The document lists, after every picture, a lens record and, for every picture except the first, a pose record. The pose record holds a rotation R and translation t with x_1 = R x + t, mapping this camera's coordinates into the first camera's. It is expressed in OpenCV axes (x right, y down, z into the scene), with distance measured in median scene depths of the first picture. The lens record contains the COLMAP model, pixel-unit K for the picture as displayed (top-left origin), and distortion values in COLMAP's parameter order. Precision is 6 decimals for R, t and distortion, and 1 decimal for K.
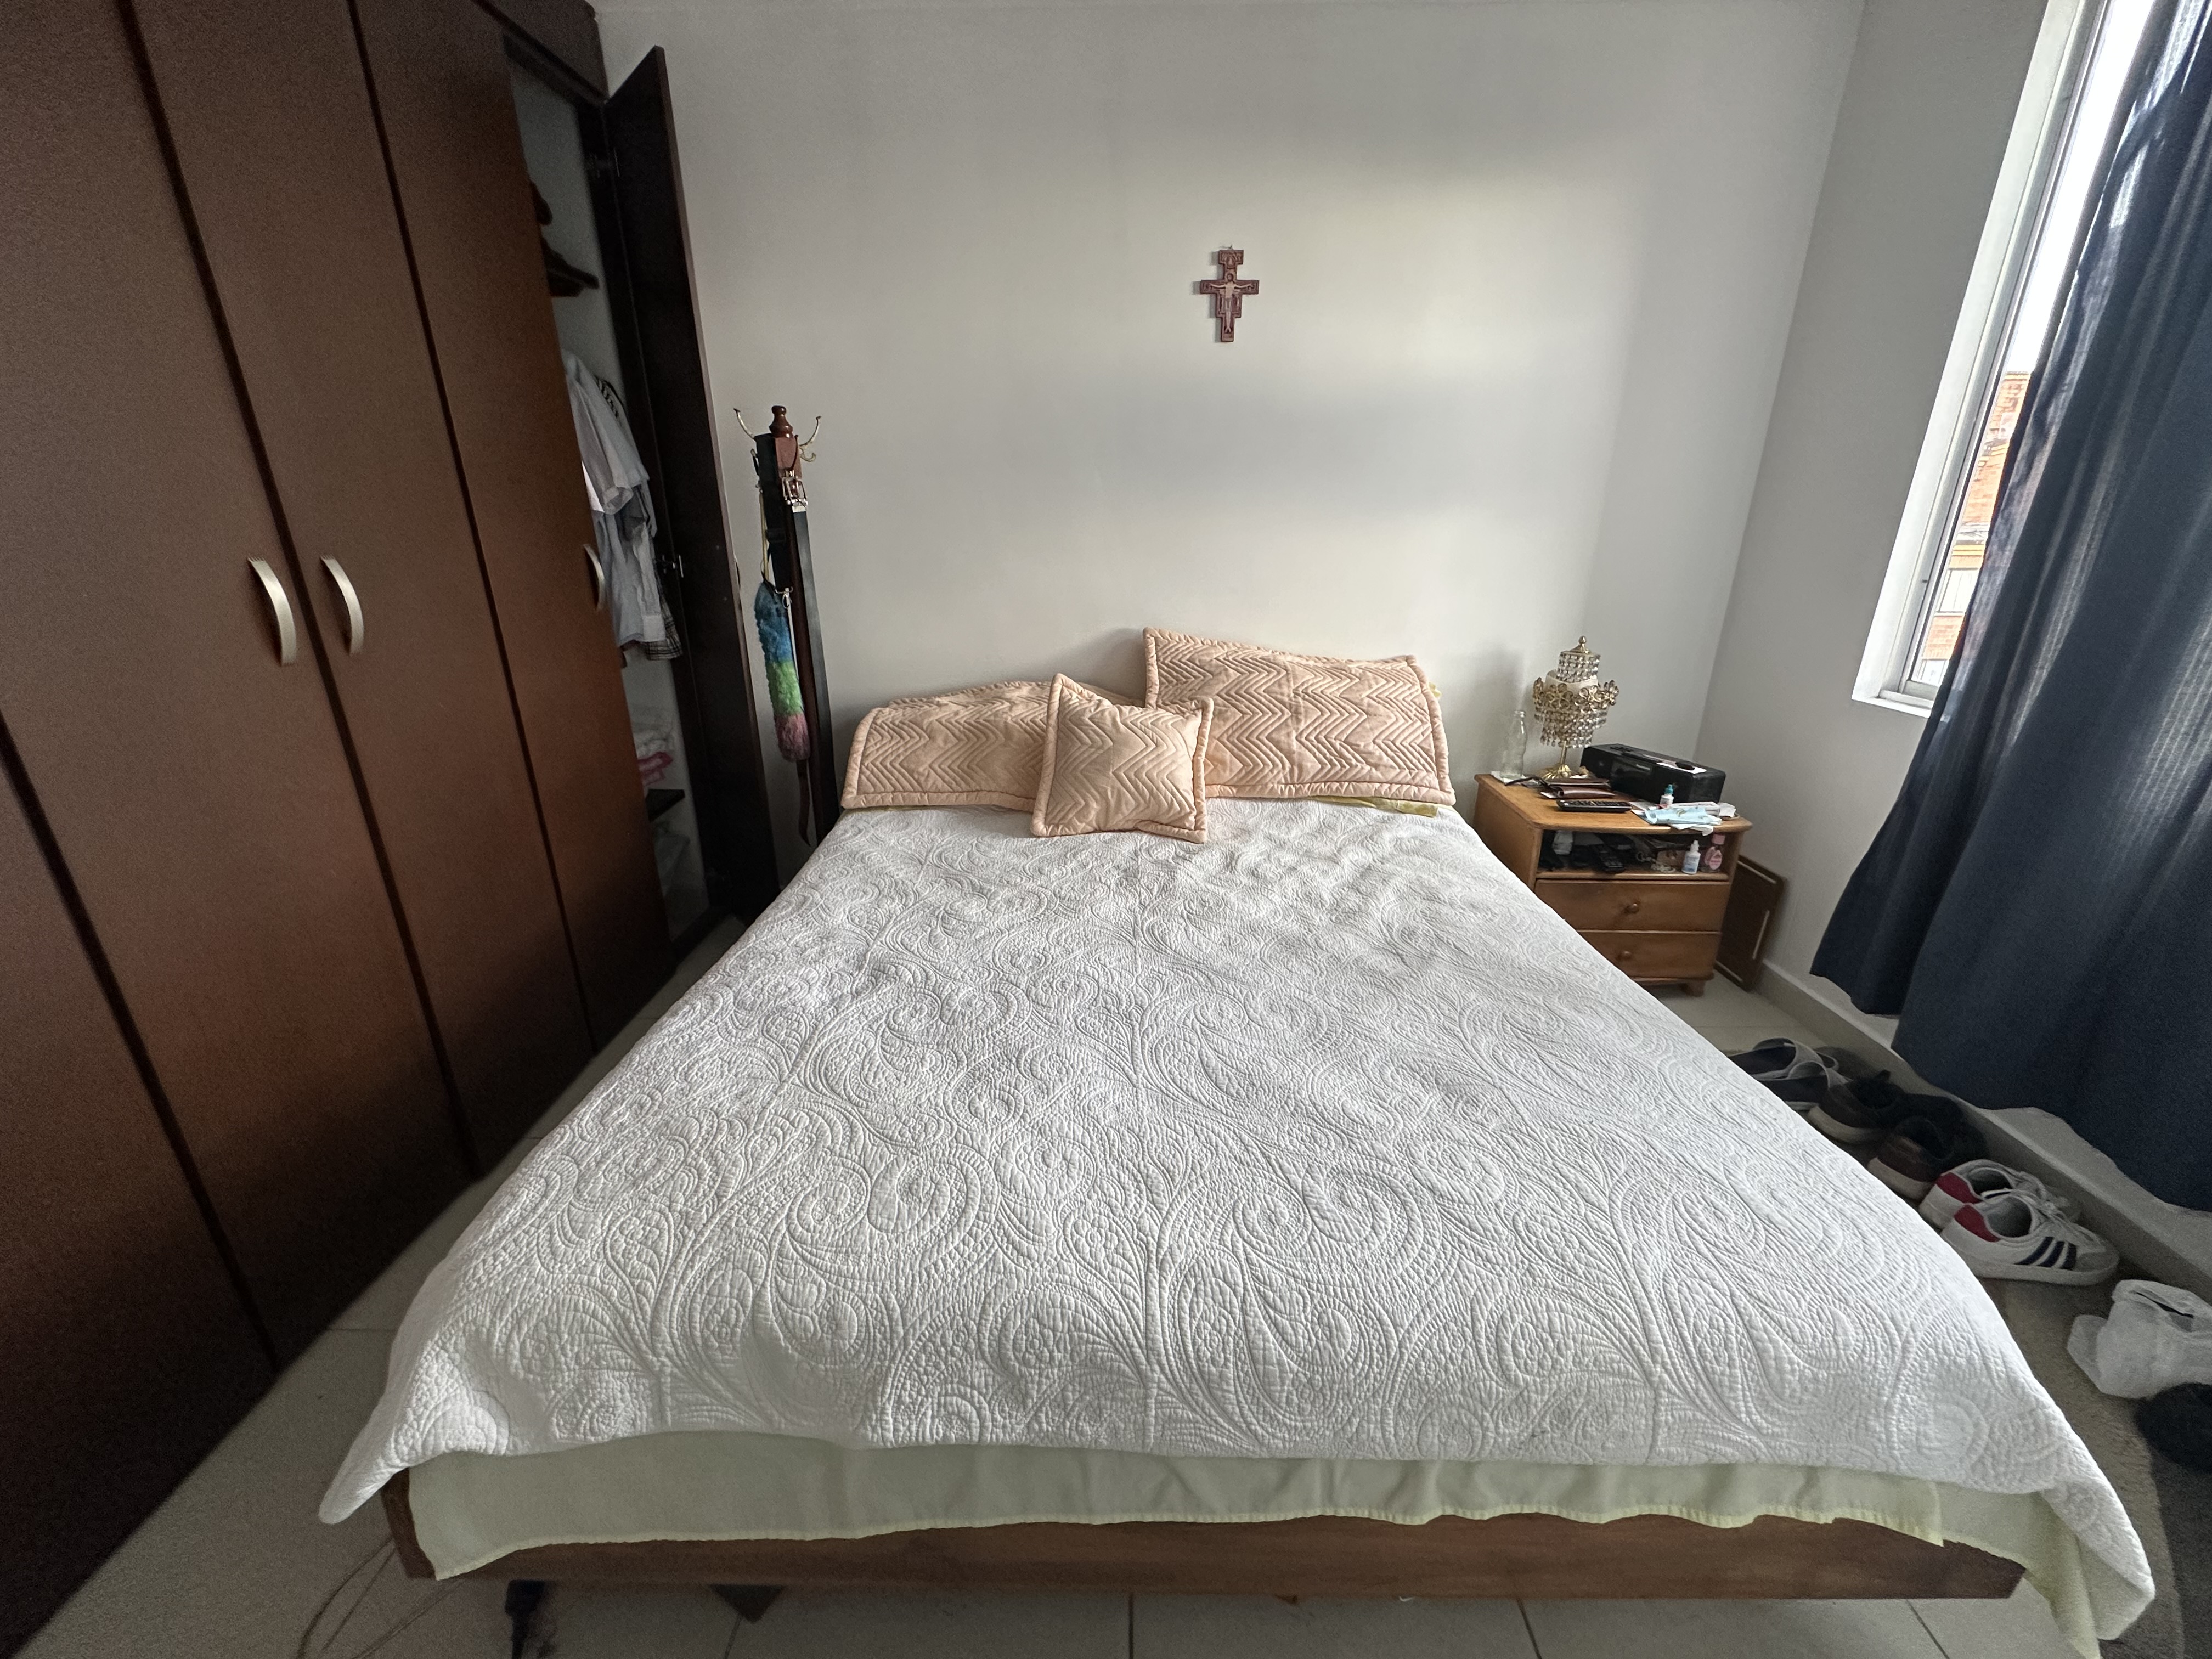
lens RADIAL K [[882.4, 0, 1105.9], [0, 882.4, 832.2], [0, 0, 1]] dist [-0.003415, 0.000863]
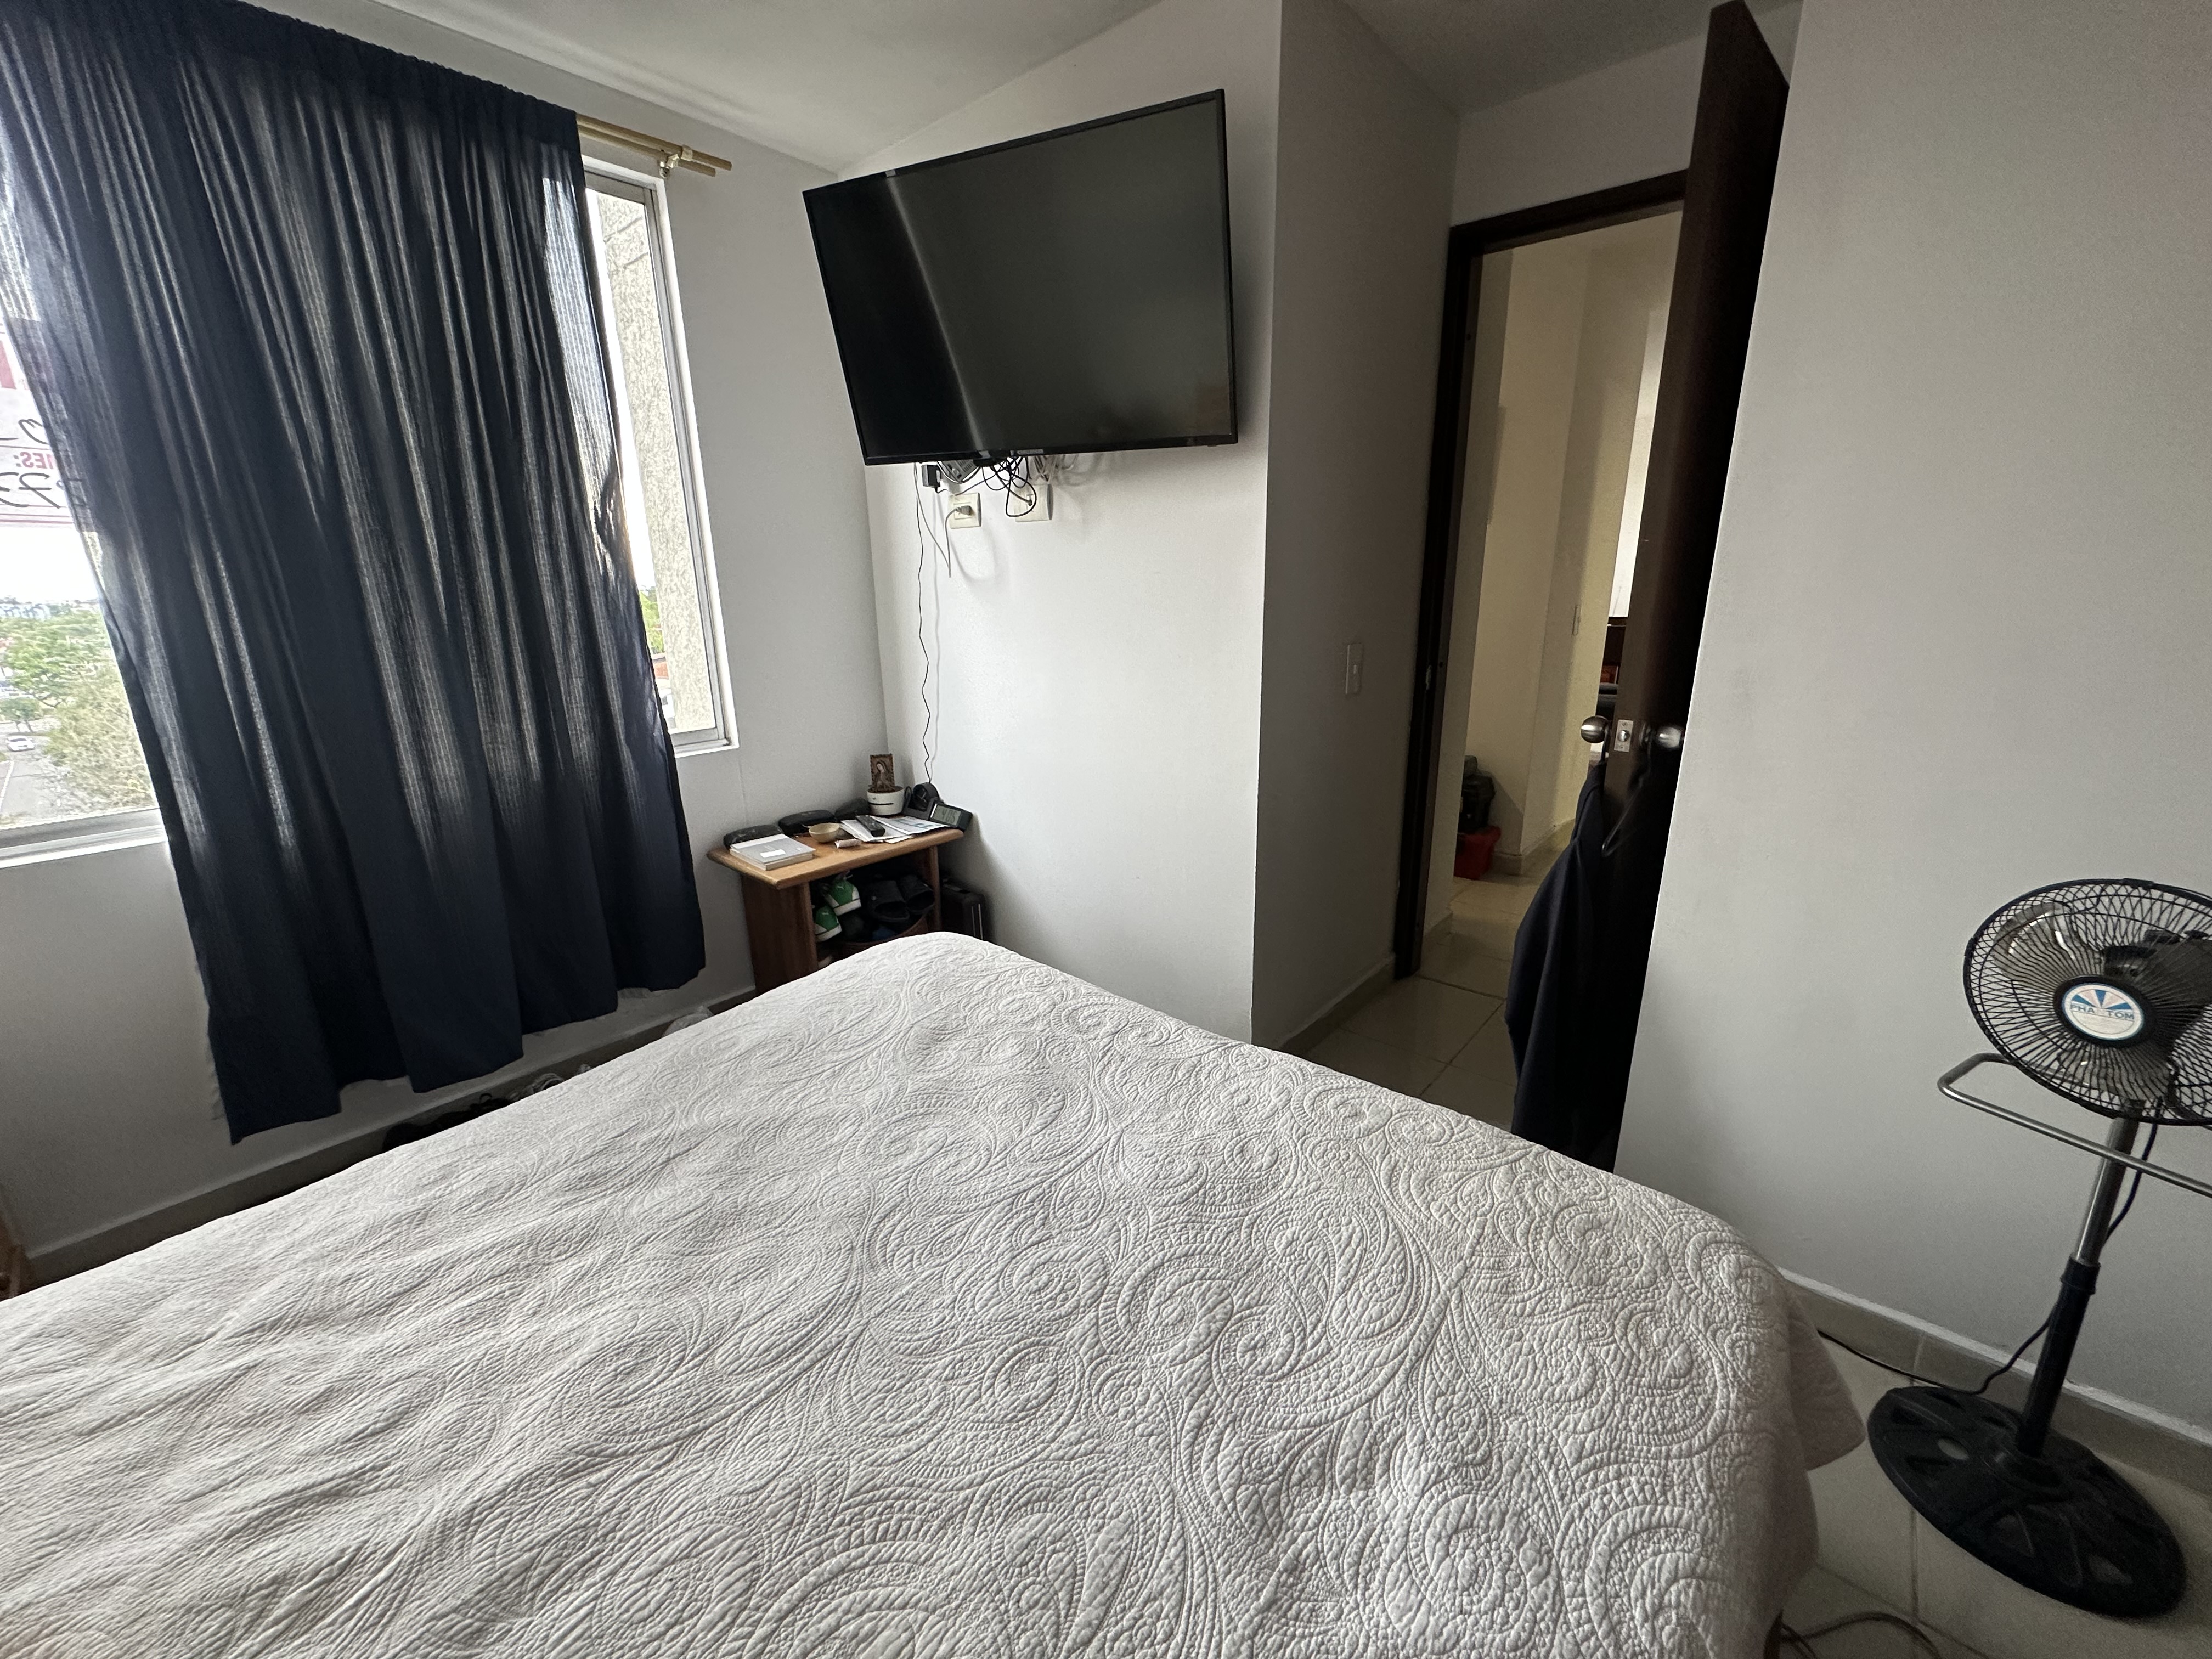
lens RADIAL K [[882.4, 0, 1105.5], [0, 882.4, 817.9], [0, 0, 1]] dist [-0.003415, 0.000863]
pose [[-0.768676, -0.154342, 0.620738, -0.295313], [0.234817, 0.834603, 0.498297, -0.300216], [-0.594978, 0.528788, -0.605297, 0.776585]]
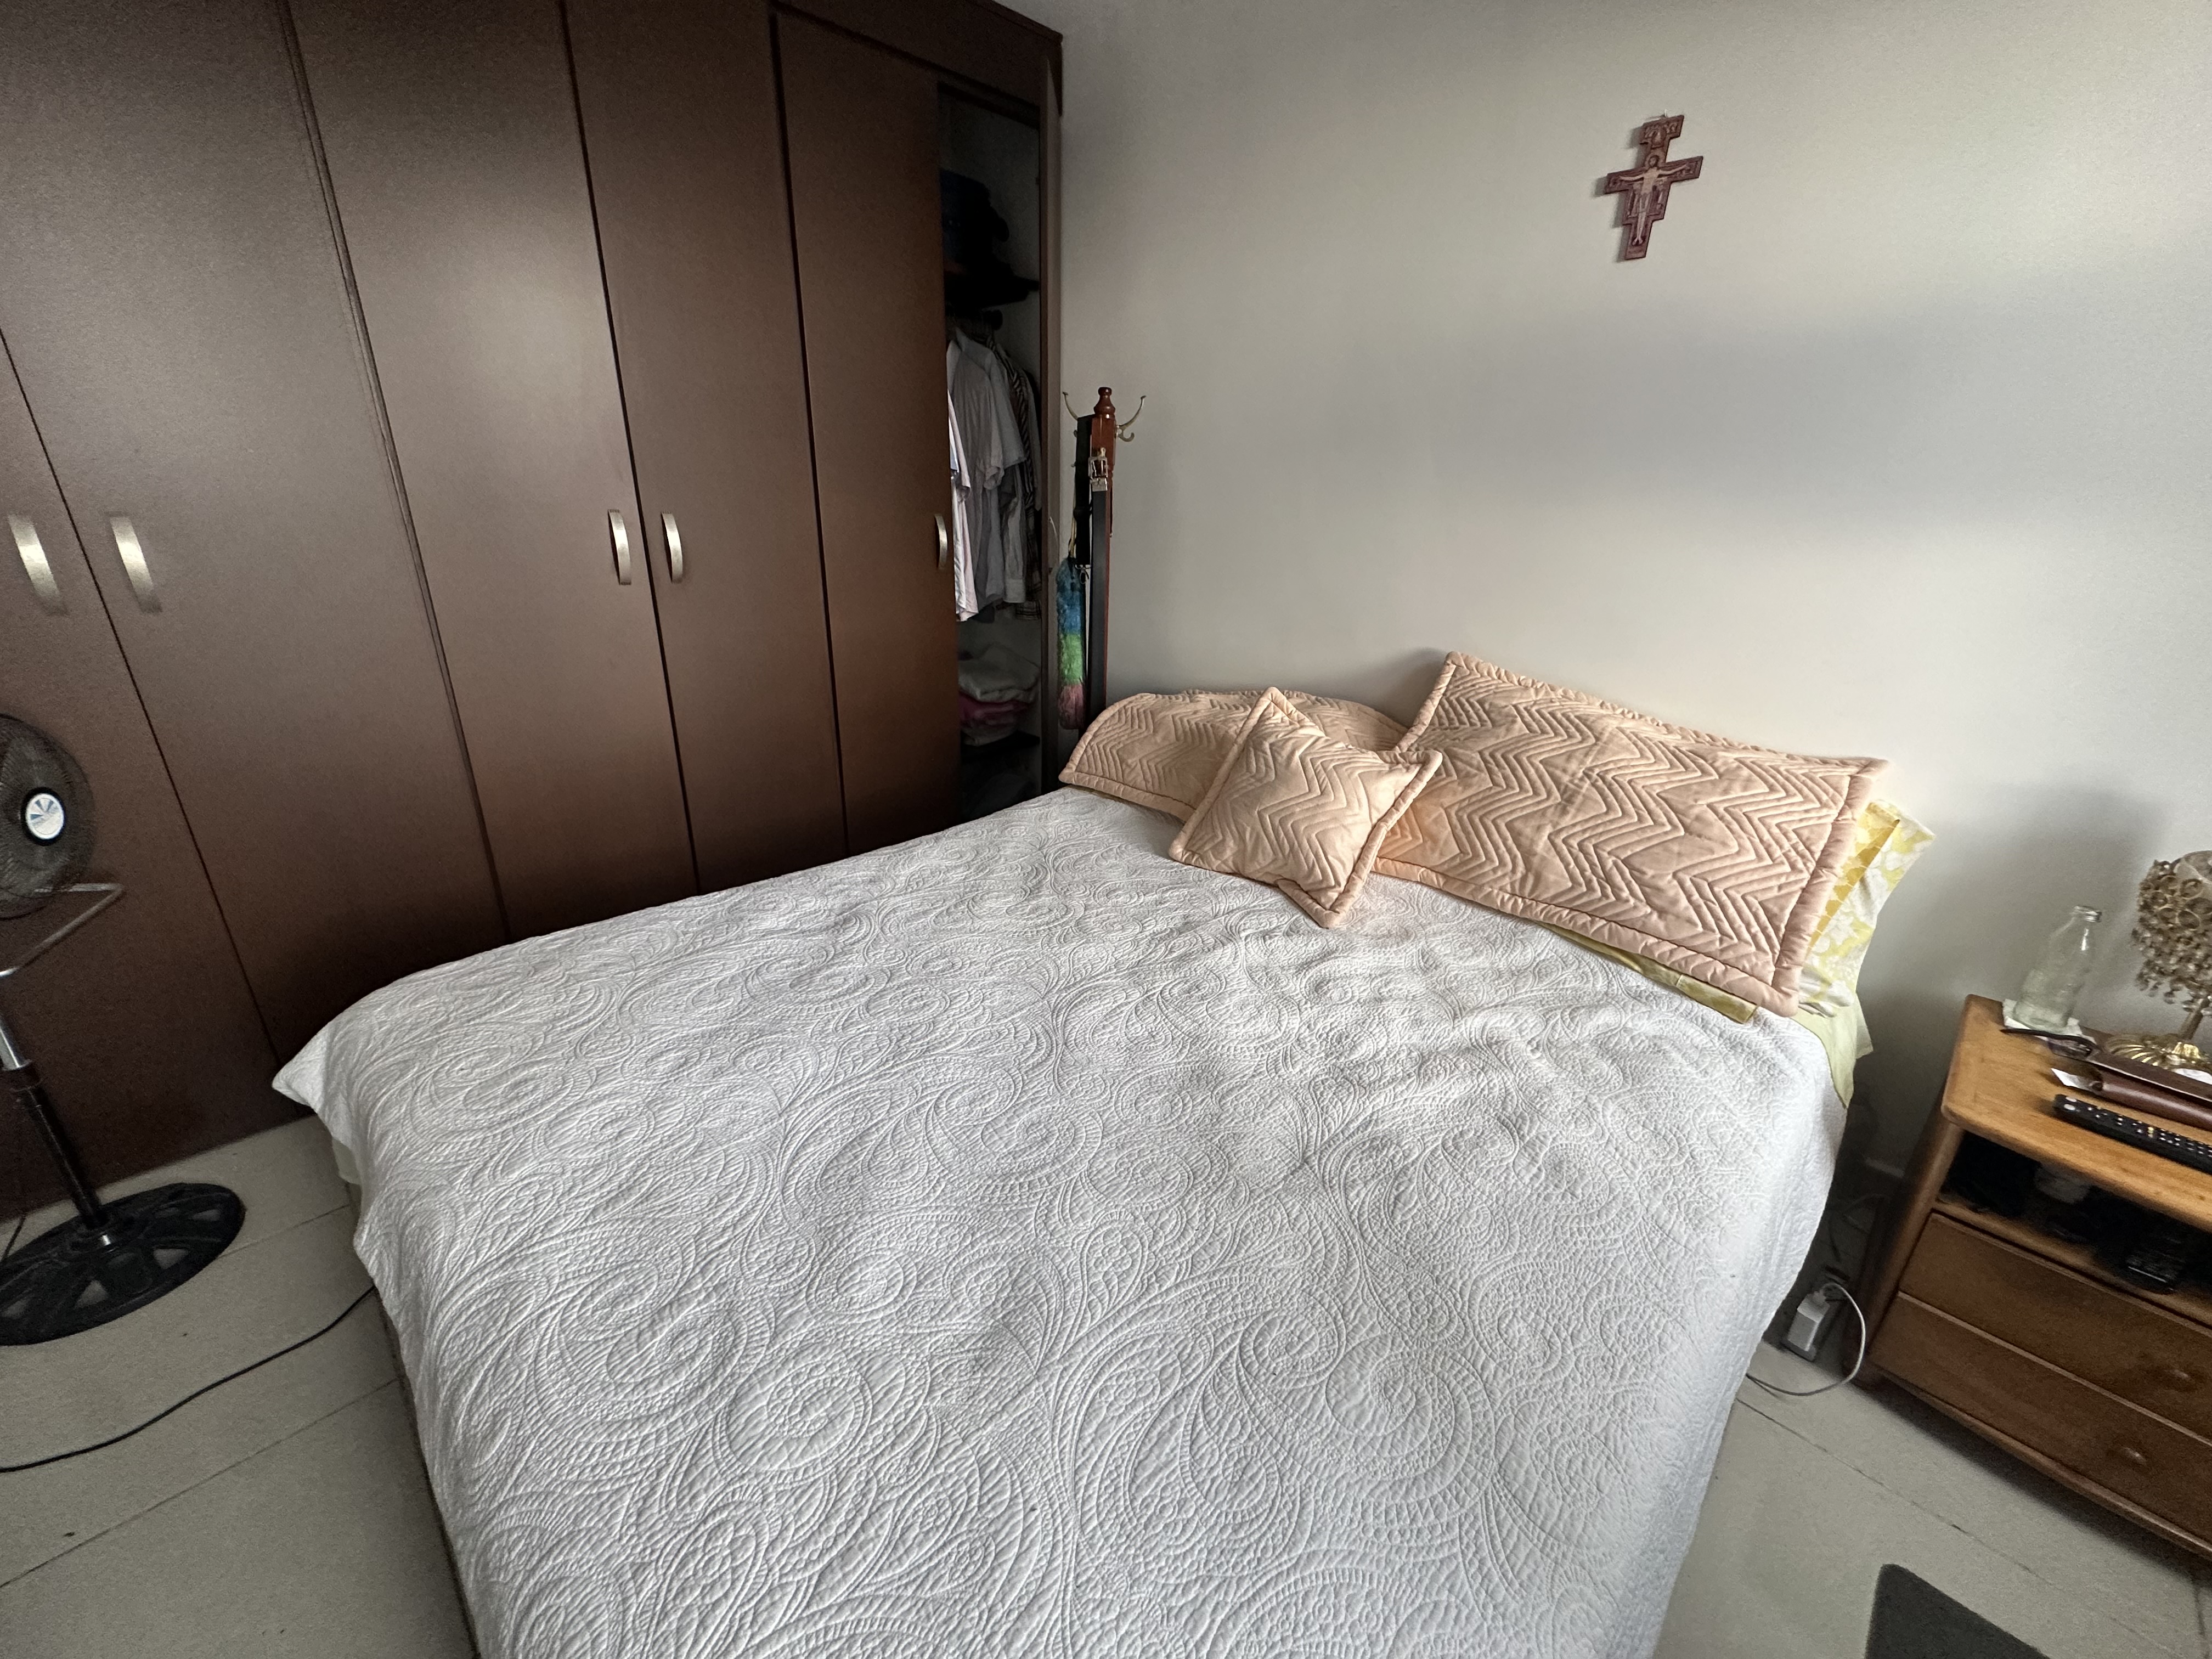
lens RADIAL K [[882.4, 0, 1107.6], [0, 882.4, 830.1], [0, 0, 1]] dist [-0.003415, 0.000863]
pose [[0.721275, 0.267663, -0.638842, 0.421128], [-0.259219, 0.959604, 0.109390, -0.100131], [0.642315, 0.086699, 0.761522, 0.261091]]
